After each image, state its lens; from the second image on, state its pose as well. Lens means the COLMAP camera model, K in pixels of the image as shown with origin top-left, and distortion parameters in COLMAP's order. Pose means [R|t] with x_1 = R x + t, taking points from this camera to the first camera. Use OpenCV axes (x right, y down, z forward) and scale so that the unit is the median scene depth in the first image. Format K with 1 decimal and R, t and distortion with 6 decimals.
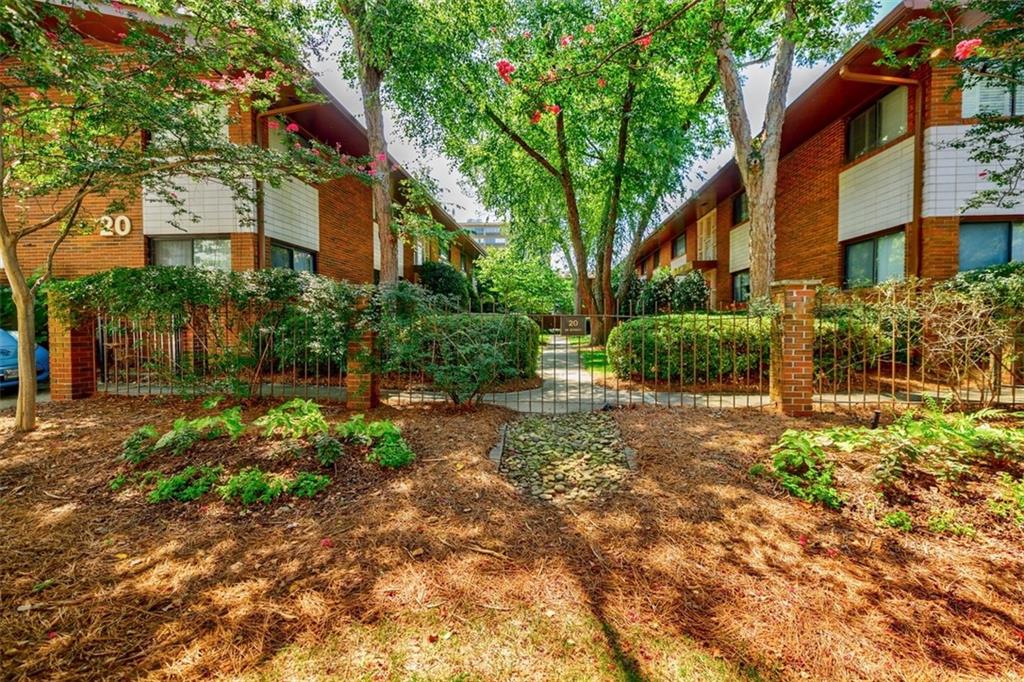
lens RADIAL K [[429.7, 0, 512.0], [0, 429.7, 341.0], [0, 0, 1]] dist [0.000480, 0.000074]
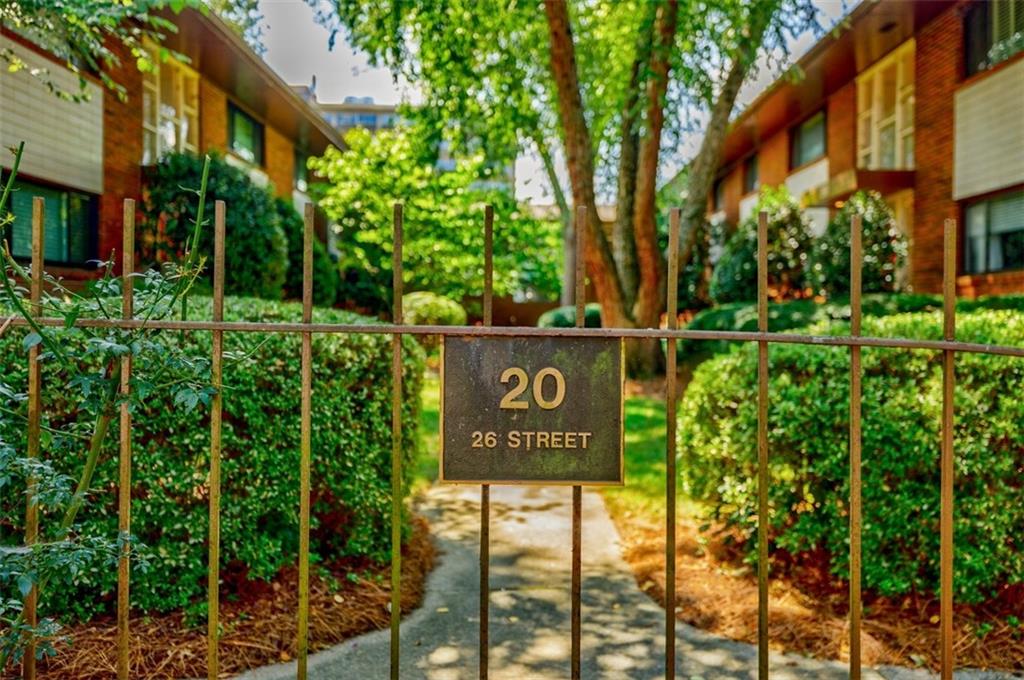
lens RADIAL K [[882.5, 0, 512.0], [0, 882.5, 340.0], [0, 0, 1]] dist [0.009358, 0.001463]
pose [[0.996352, 0.007772, 0.084987, 0.026099], [-0.006731, 0.999899, -0.012529, -0.012723], [-0.085076, 0.011912, 0.996303, 0.169875]]
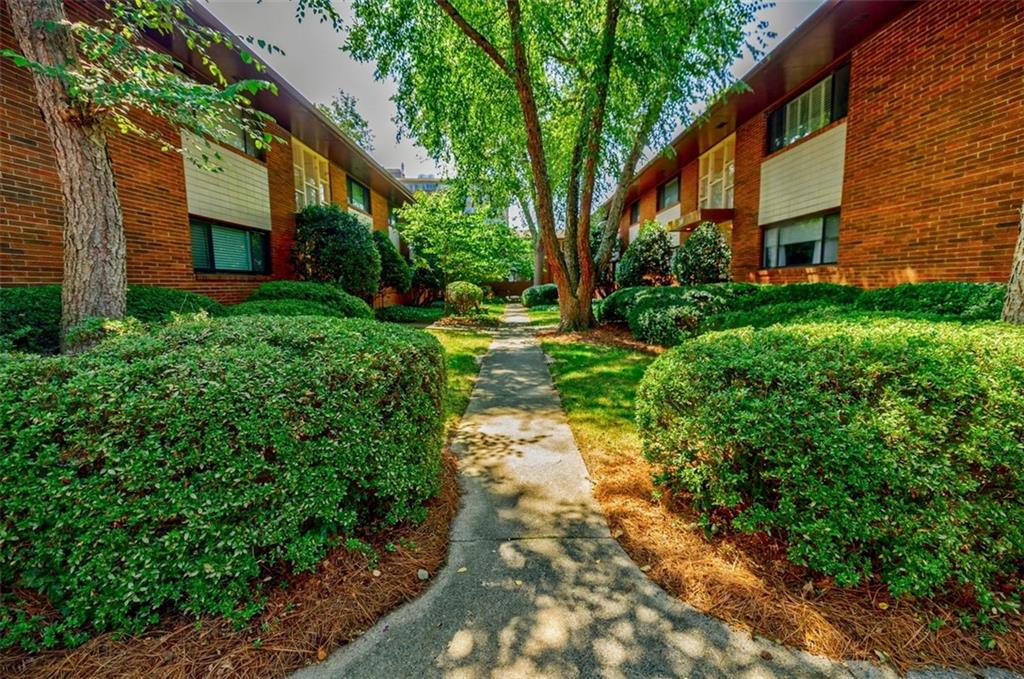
lens RADIAL K [[439.7, 0, 512.0], [0, 439.7, 339.5], [0, 0, 1]] dist [0.002524, 0.000130]
pose [[0.995477, -0.019845, 0.092908, 0.030909], [0.012495, 0.996794, 0.079031, -0.027267], [-0.094179, -0.077513, 0.992533, 0.237244]]
